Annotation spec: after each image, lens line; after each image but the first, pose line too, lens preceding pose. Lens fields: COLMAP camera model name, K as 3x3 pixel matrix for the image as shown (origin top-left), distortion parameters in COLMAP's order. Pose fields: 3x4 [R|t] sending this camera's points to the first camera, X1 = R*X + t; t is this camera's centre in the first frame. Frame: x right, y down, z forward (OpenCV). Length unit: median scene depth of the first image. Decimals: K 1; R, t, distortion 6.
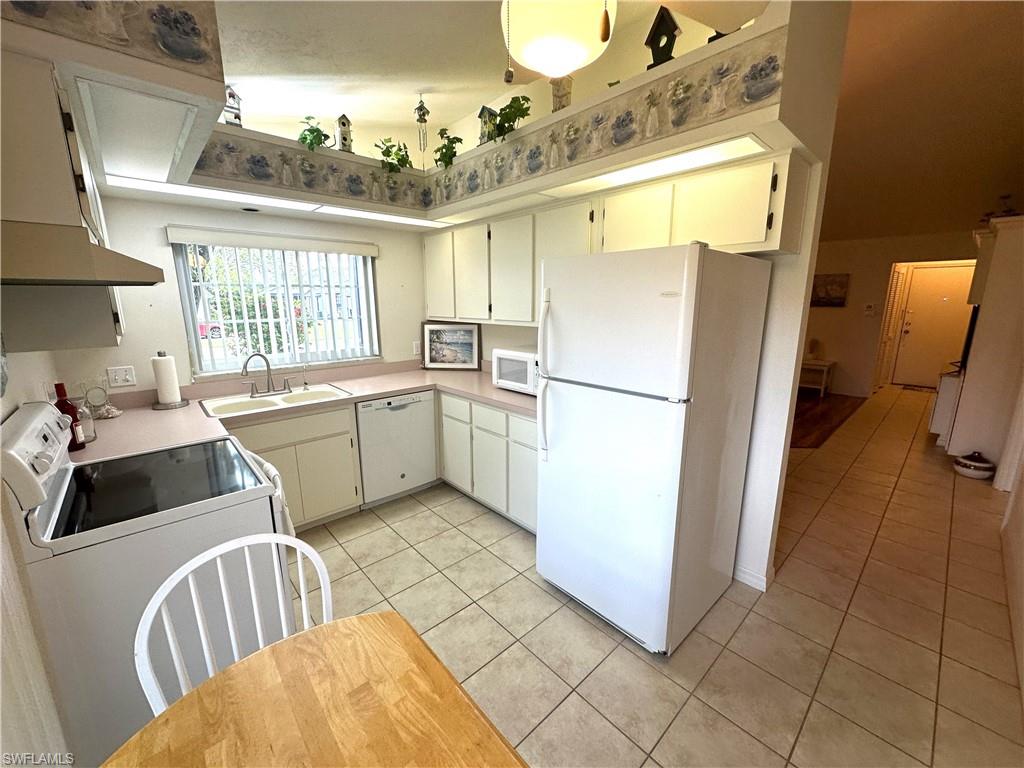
lens RADIAL K [[410.6, 0, 513.2], [0, 410.6, 384.5], [0, 0, 1]] dist [0.000958, -0.000051]
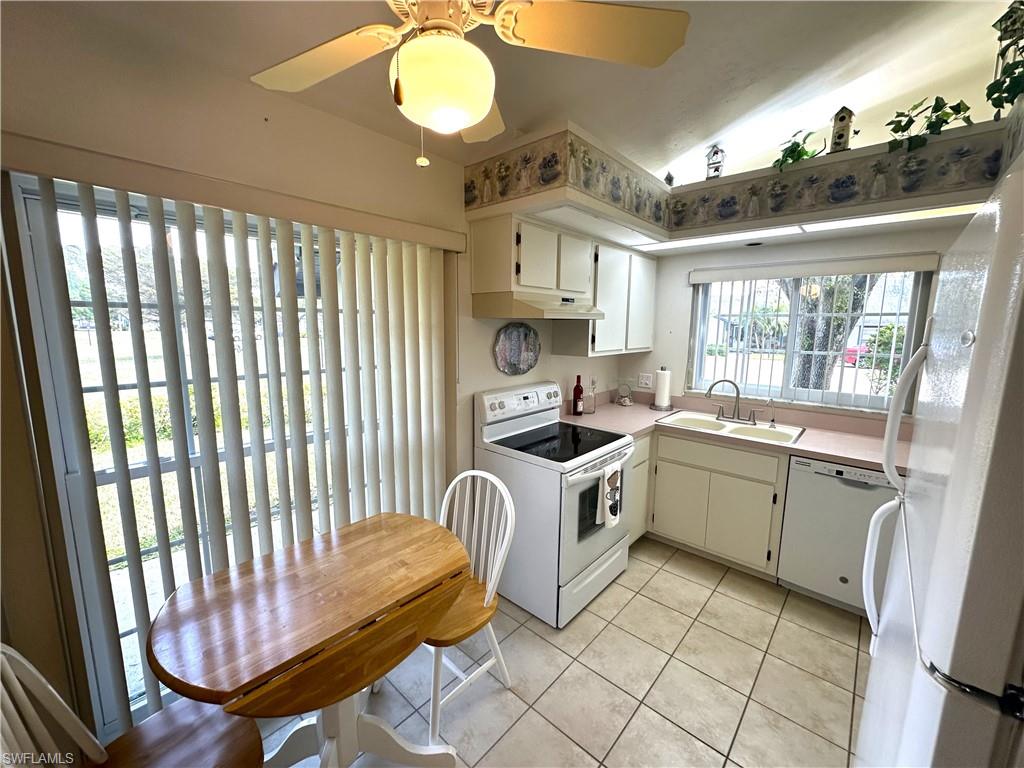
lens RADIAL K [[410.6, 0, 515.2], [0, 410.6, 384.6], [0, 0, 1]] dist [0.000958, -0.000051]
pose [[0.099642, 0.147486, -0.984032, 0.386474], [-0.218161, 0.968129, 0.123012, -0.079051], [0.970813, 0.202421, 0.128642, 0.357090]]
